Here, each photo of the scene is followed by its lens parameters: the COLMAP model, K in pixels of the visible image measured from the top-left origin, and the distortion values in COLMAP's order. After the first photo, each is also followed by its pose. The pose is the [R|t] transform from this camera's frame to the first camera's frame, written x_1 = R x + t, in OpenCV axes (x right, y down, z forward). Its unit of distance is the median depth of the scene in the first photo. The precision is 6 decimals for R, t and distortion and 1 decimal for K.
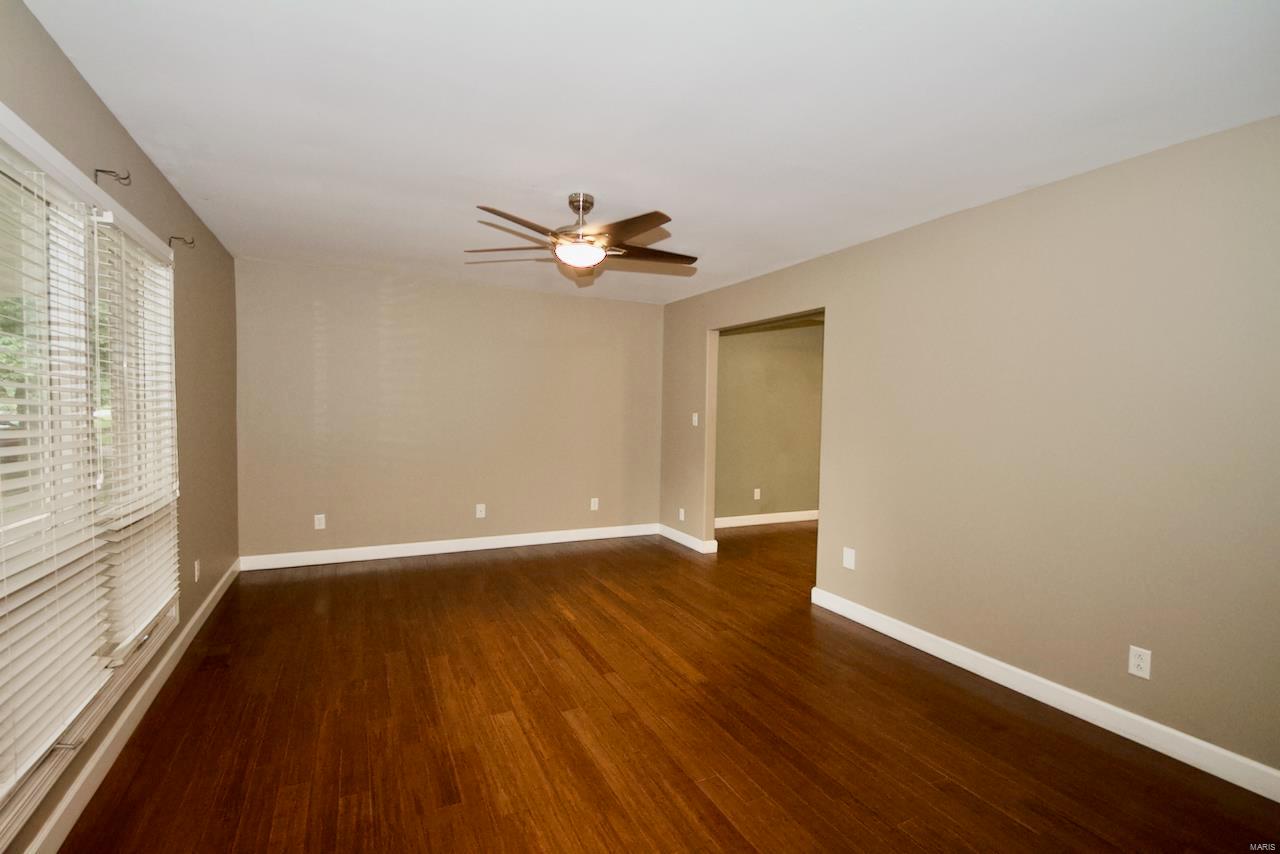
lens RADIAL K [[625.4, 0, 640.0], [0, 625.4, 427.0], [0, 0, 1]] dist [0.040443, -0.038142]
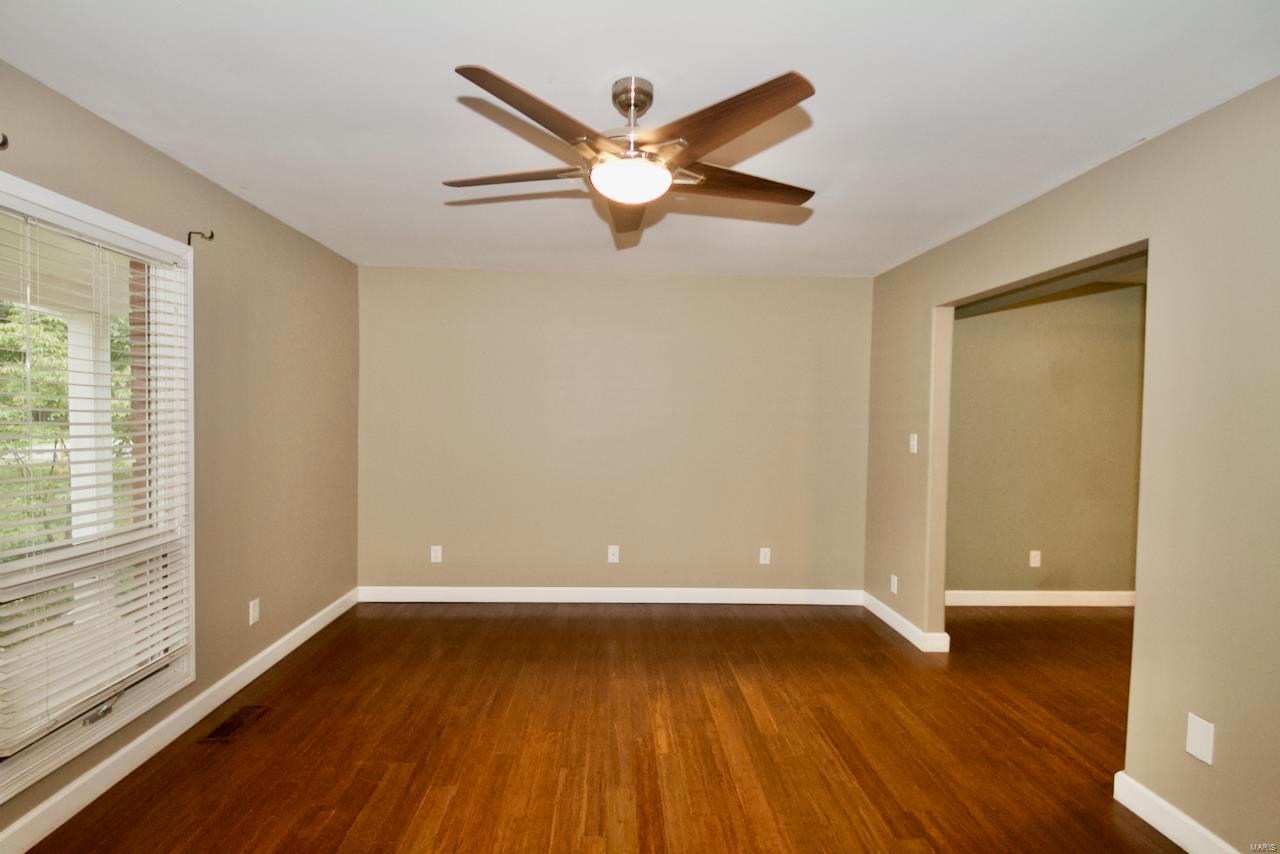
lens RADIAL K [[625.4, 0, 640.0], [0, 625.4, 427.0], [0, 0, 1]] dist [0.040443, -0.038142]
pose [[0.909655, 0.006508, -0.415314, 0.128305], [-0.014272, 0.999777, -0.015593, -0.019727], [0.415120, 0.020112, 0.909544, 0.348114]]
